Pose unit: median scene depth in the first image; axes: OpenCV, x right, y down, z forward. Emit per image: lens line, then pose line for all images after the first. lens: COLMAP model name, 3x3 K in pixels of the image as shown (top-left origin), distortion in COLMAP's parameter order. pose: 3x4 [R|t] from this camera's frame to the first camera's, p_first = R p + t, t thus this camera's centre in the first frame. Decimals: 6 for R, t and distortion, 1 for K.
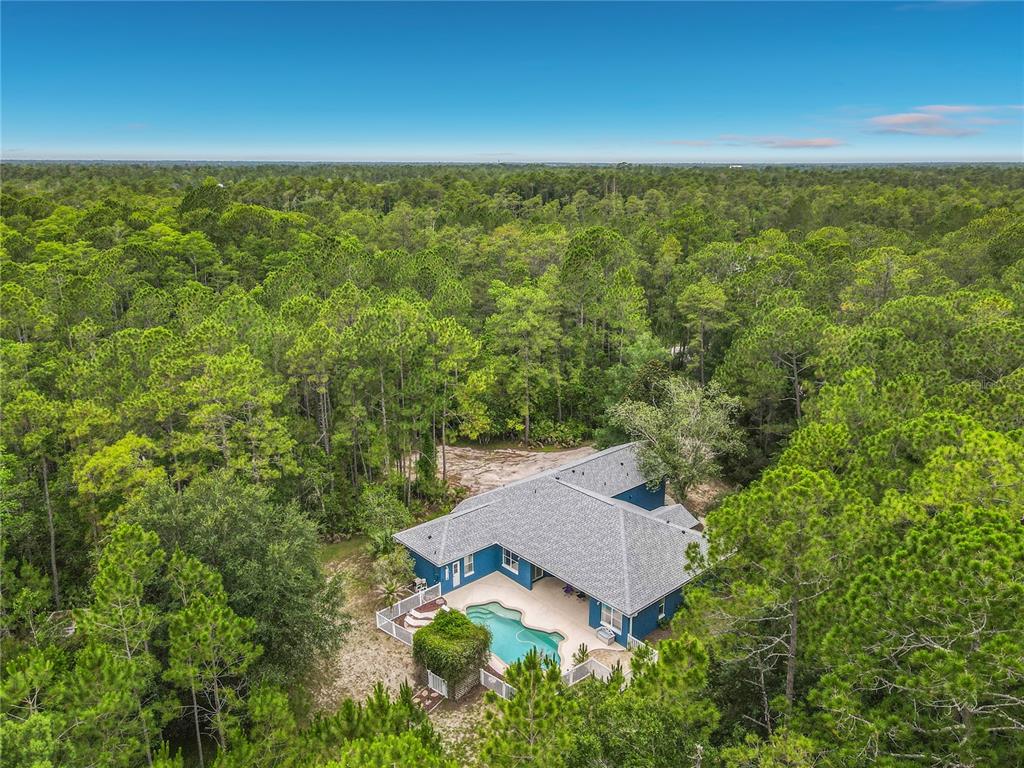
lens RADIAL K [[734.1, 0, 512.0], [0, 734.1, 384.0], [0, 0, 1]] dist [-0.007439, 0.000969]
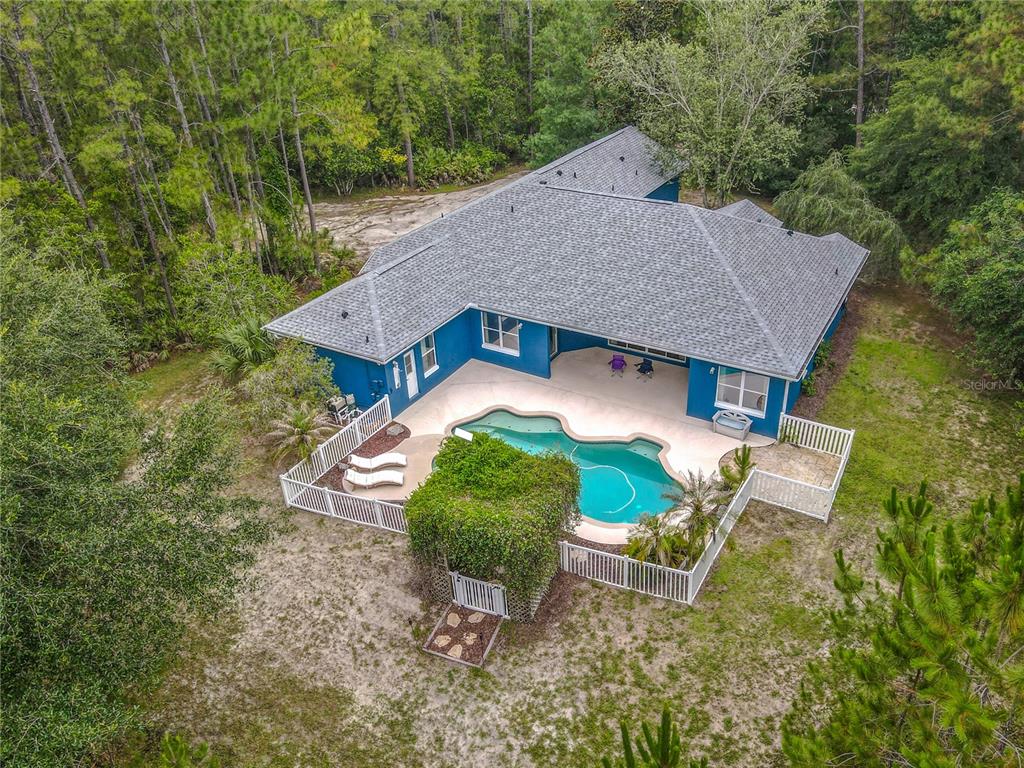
lens RADIAL K [[734.1, 0, 512.0], [0, 734.1, 384.0], [0, 0, 1]] dist [-0.007439, 0.000969]
pose [[0.949222, -0.184736, 0.254657, -0.141473], [0.117655, 0.959156, 0.257250, 0.139487], [-0.291779, -0.214226, 0.932187, 0.490779]]
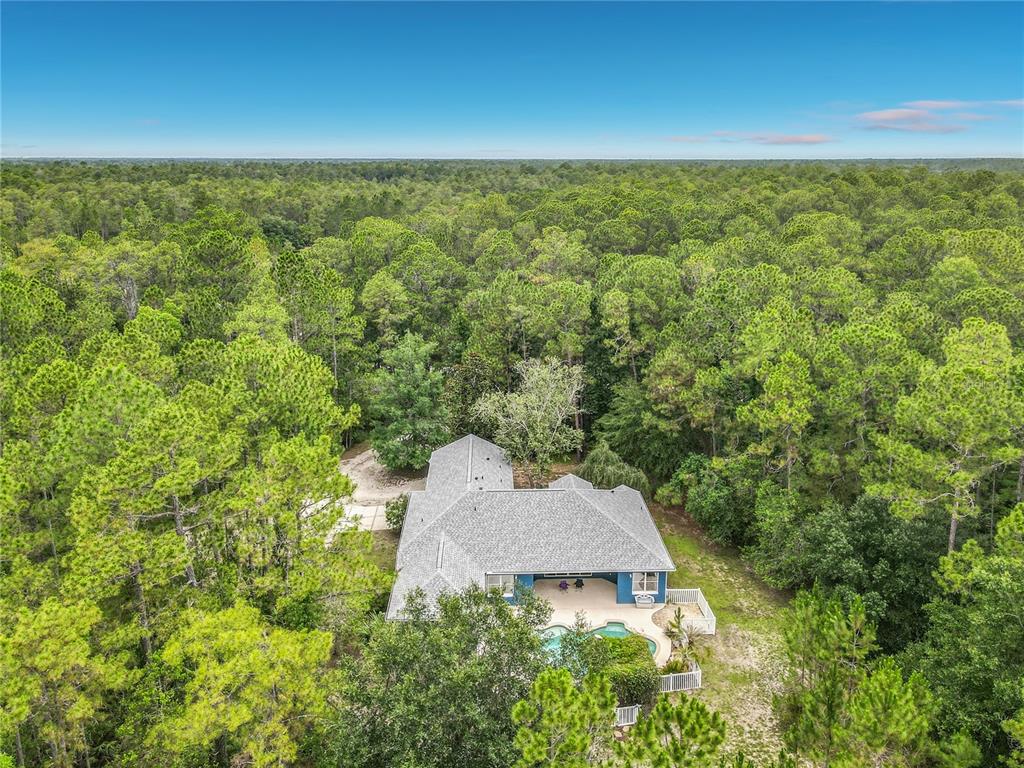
lens RADIAL K [[734.1, 0, 512.0], [0, 734.1, 384.0], [0, 0, 1]] dist [-0.007439, 0.000969]
pose [[0.612860, -0.196983, 0.765245, -0.639672], [0.206477, 0.974705, 0.085540, -0.073801], [-0.762738, 0.105581, 0.638031, 0.402986]]
